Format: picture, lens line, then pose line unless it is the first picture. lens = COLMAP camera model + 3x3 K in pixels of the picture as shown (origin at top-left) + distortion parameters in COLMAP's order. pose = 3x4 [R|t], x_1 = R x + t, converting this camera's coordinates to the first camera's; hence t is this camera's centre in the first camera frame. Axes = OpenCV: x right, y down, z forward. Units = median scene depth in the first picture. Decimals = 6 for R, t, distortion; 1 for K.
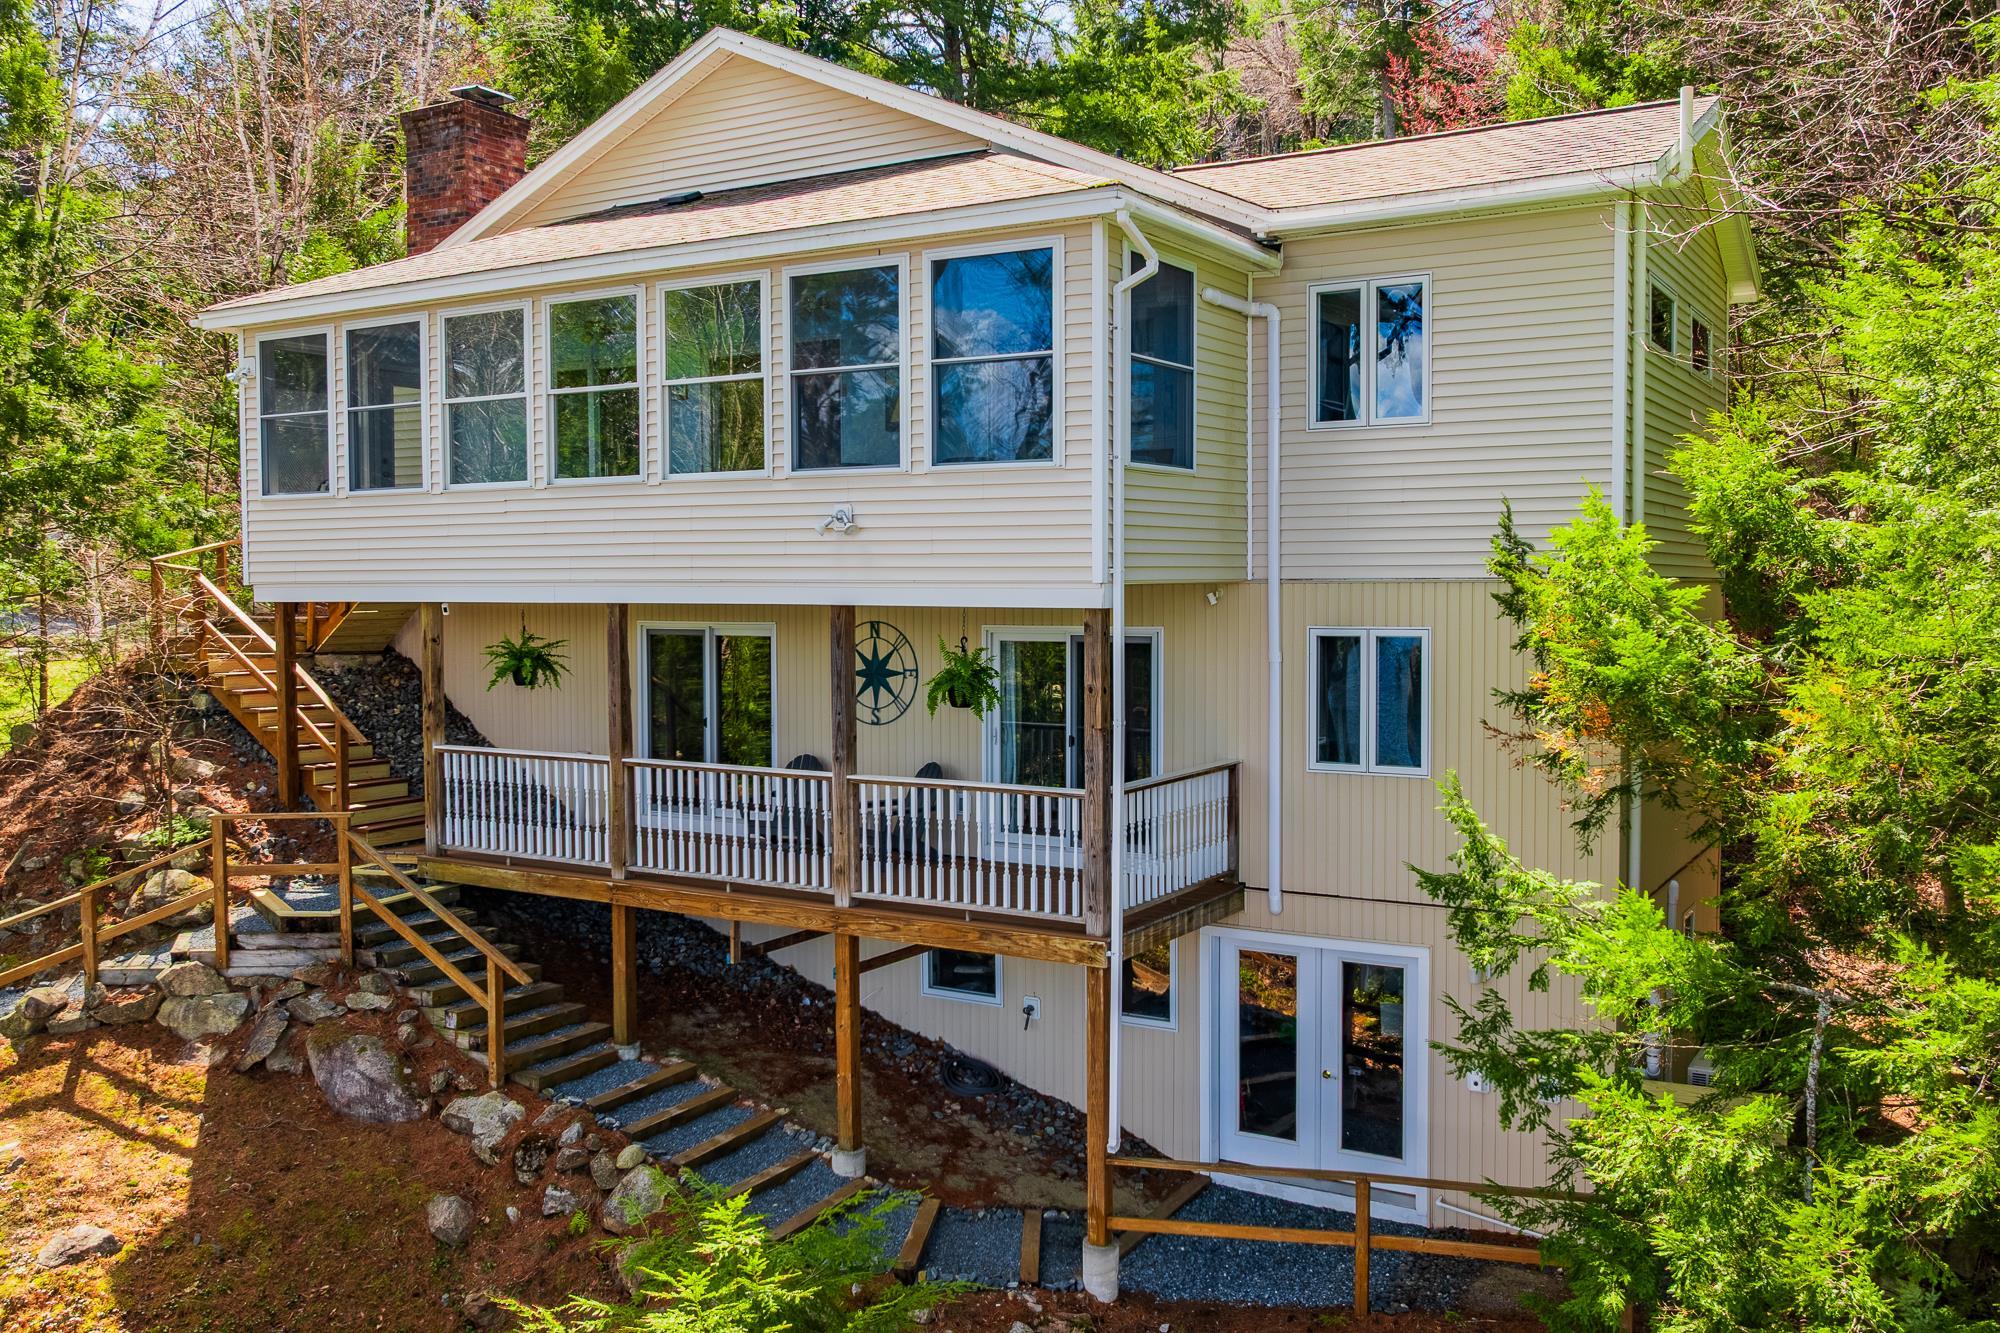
lens RADIAL K [[1678.8, 0, 1098.4], [0, 1678.8, 636.2], [0, 0, 1]] dist [-0.007699, -0.026020]
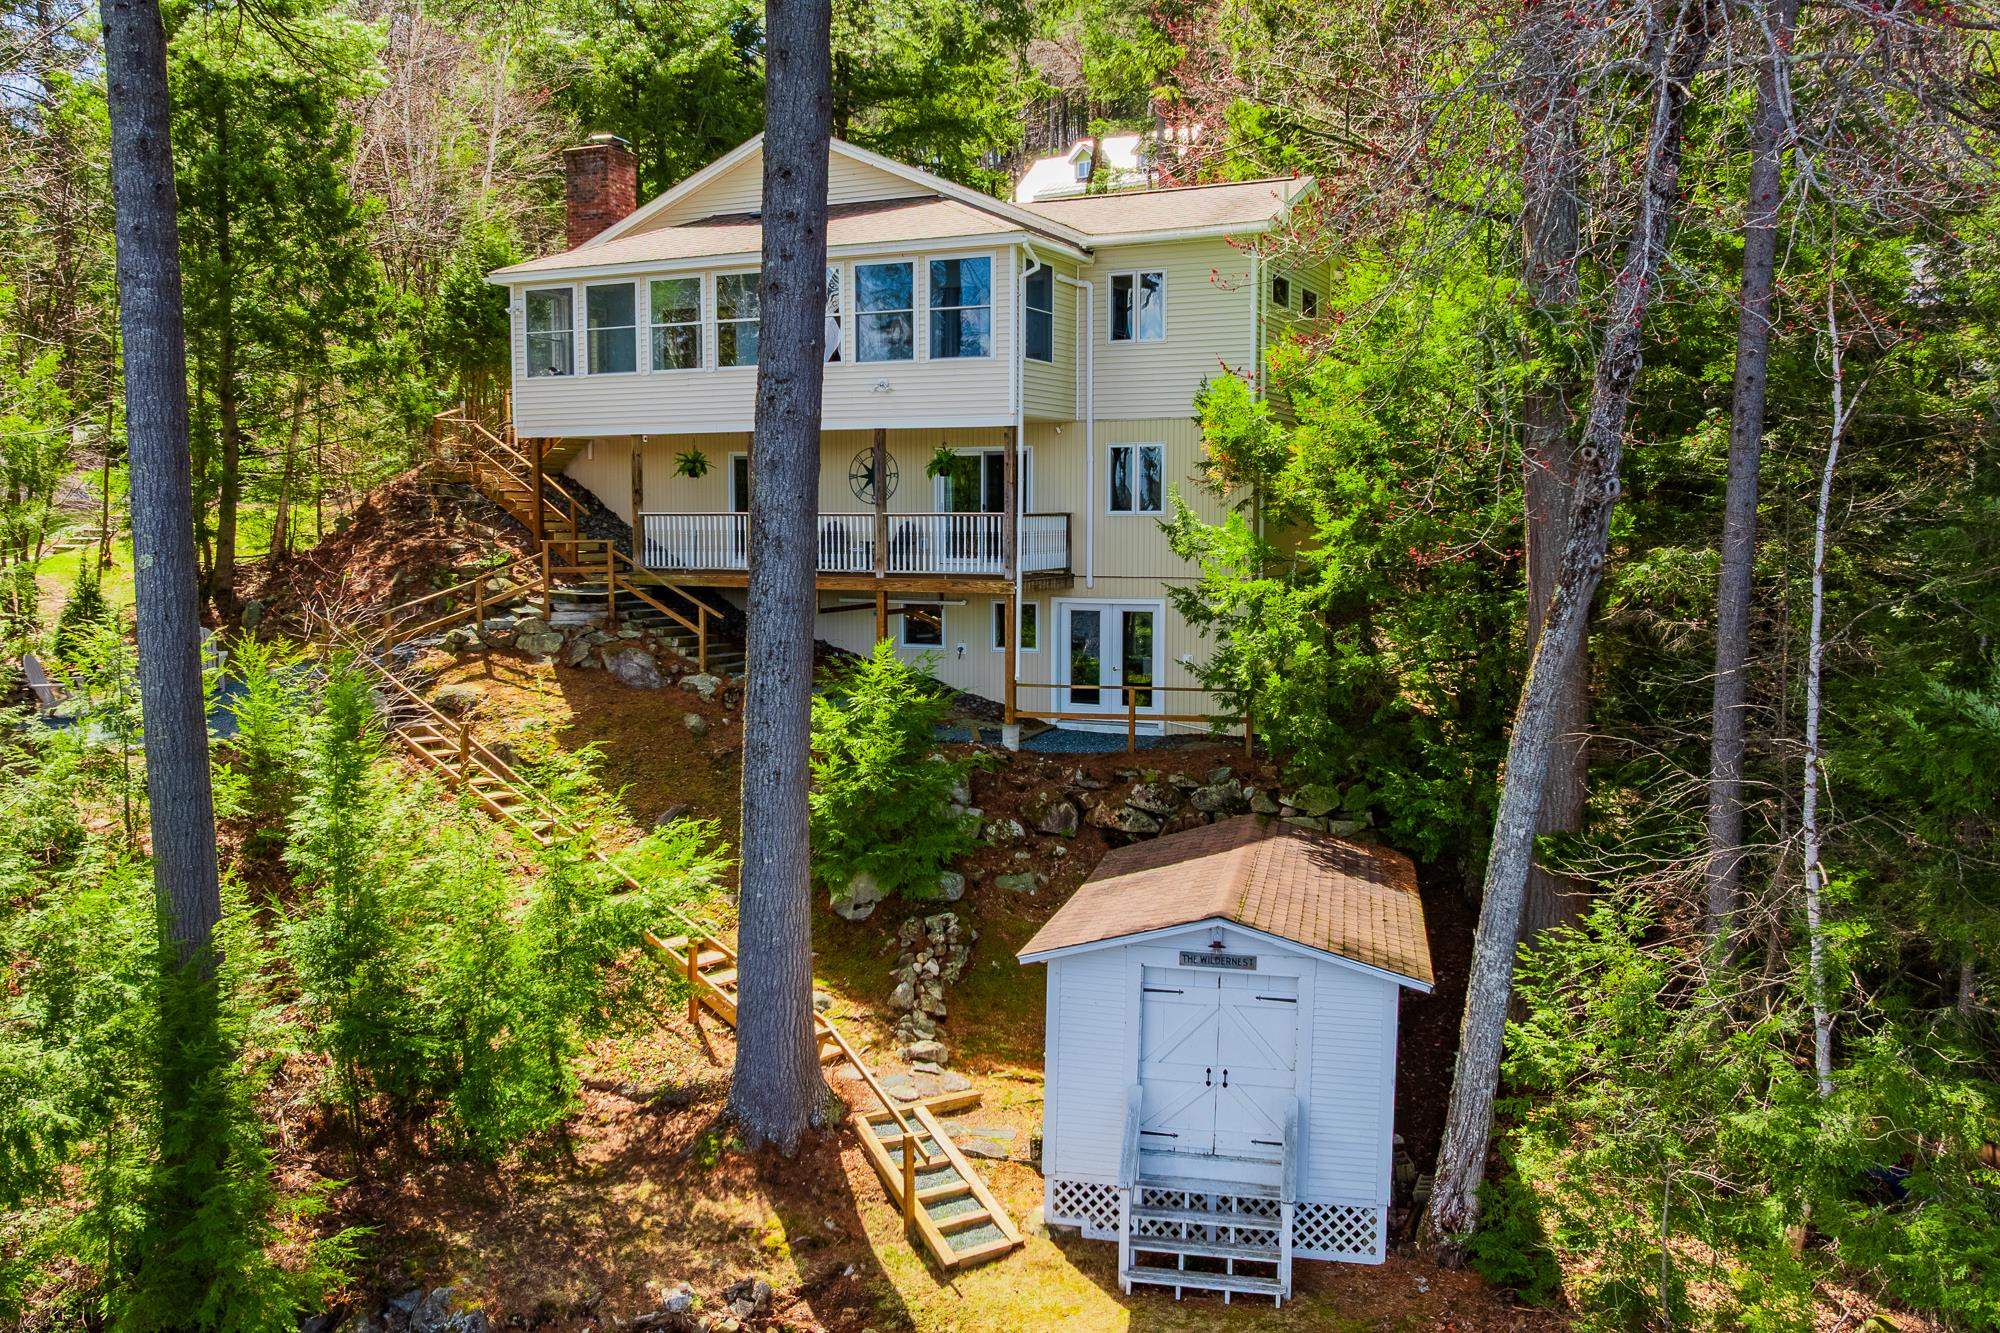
lens RADIAL K [[1678.8, 0, 1000.4], [0, 1678.8, 657.5], [0, 0, 1]] dist [-0.007699, -0.026020]
pose [[0.997259, -0.004800, 0.073828, -0.149995], [0.000892, 0.998601, 0.052876, 0.142916], [-0.073979, -0.052665, 0.995868, -0.997319]]
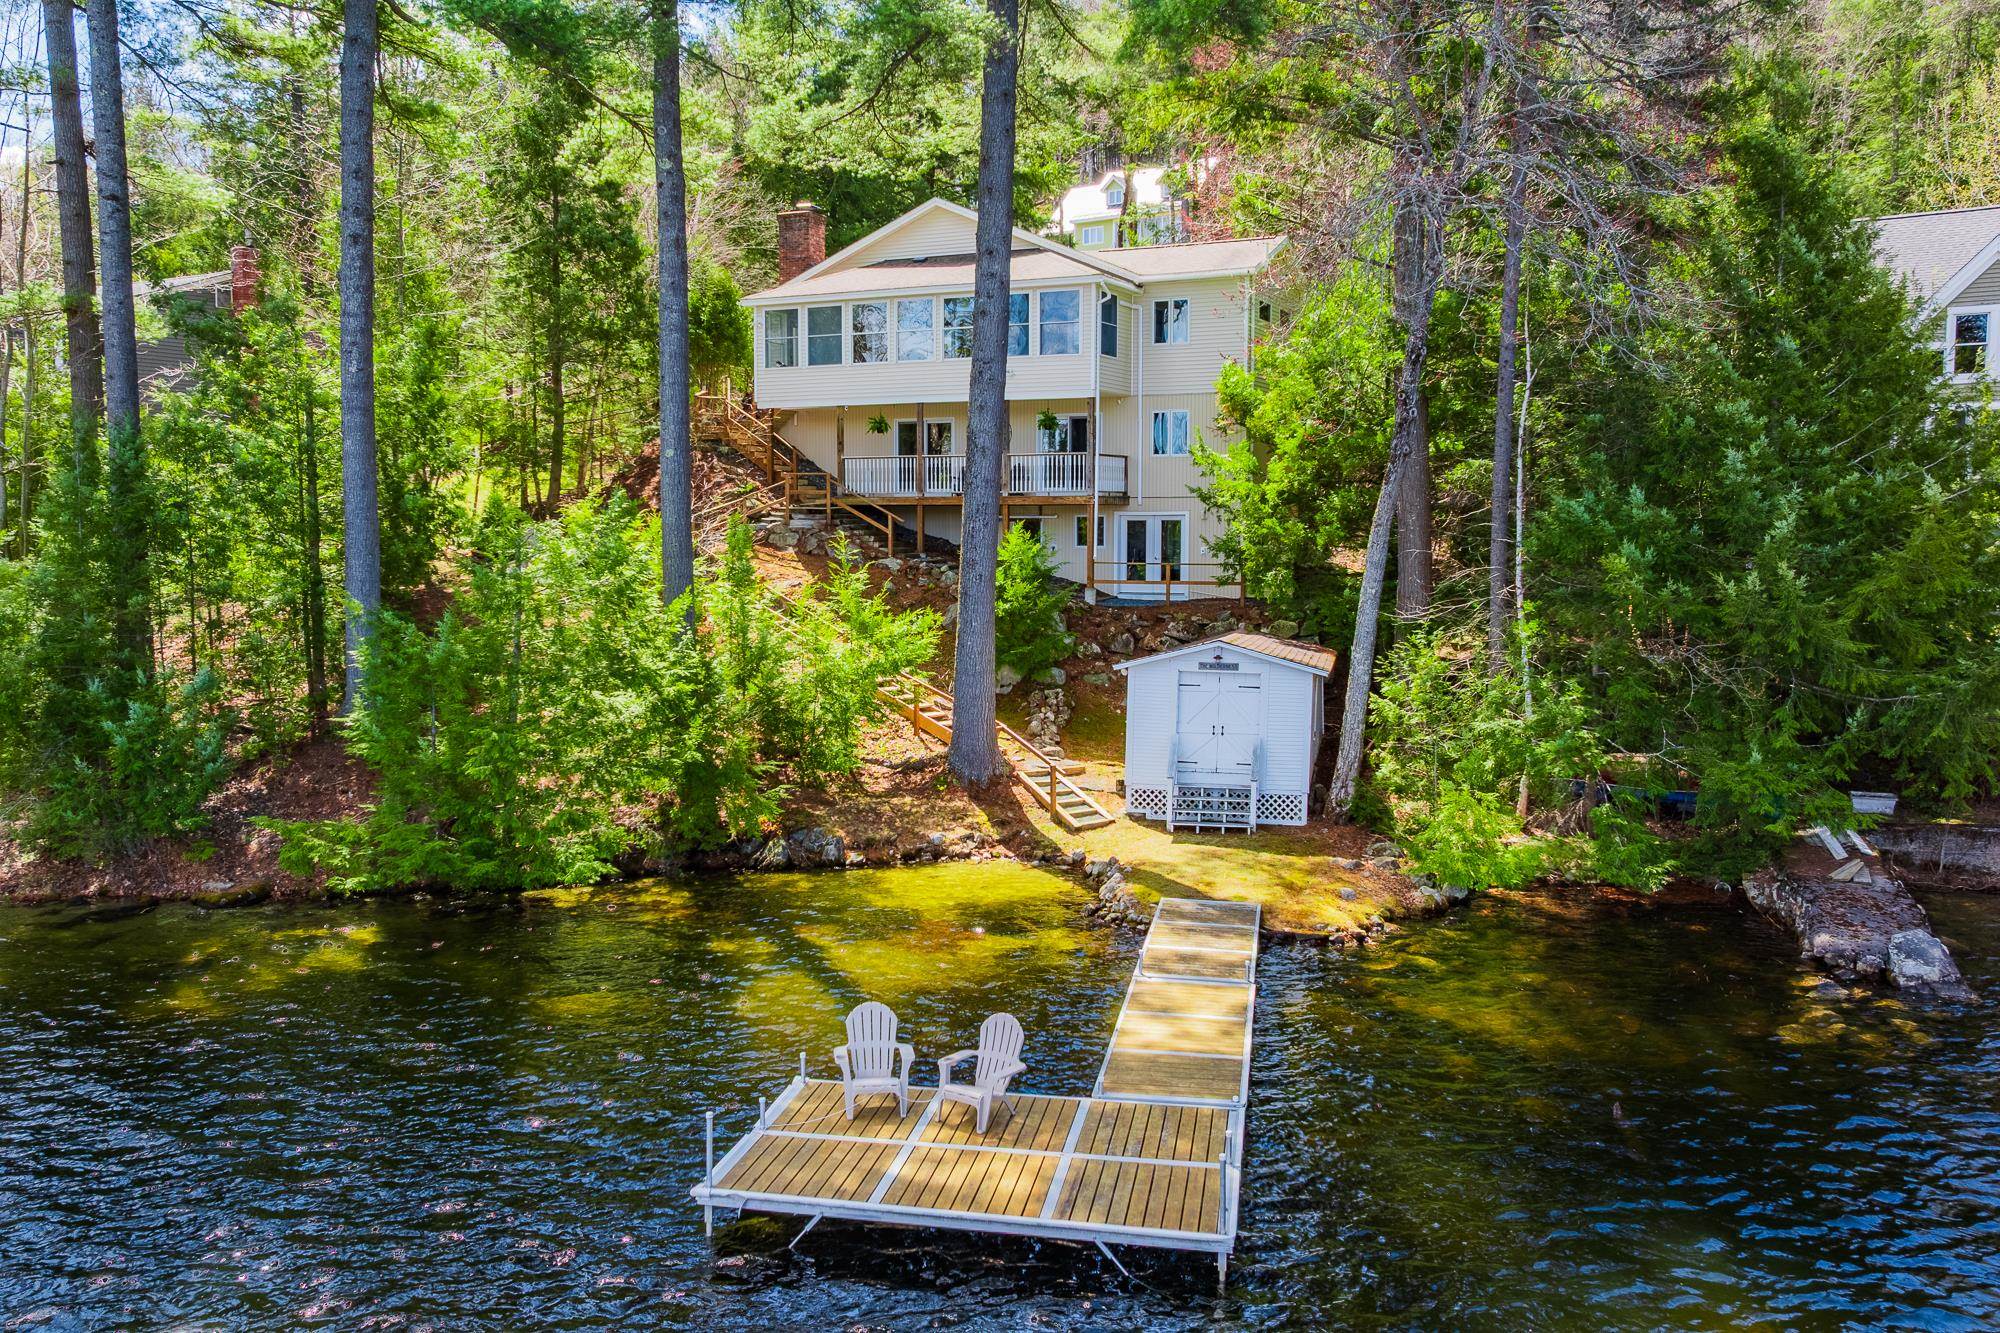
lens RADIAL K [[1678.8, 0, 996.9], [0, 1678.8, 667.2], [0, 0, 1]] dist [-0.007699, -0.026020]
pose [[0.998095, -0.002006, 0.061661, -0.347353], [-0.001169, 0.998677, 0.051405, 0.305411], [-0.061683, -0.051379, 0.996773, -2.070053]]
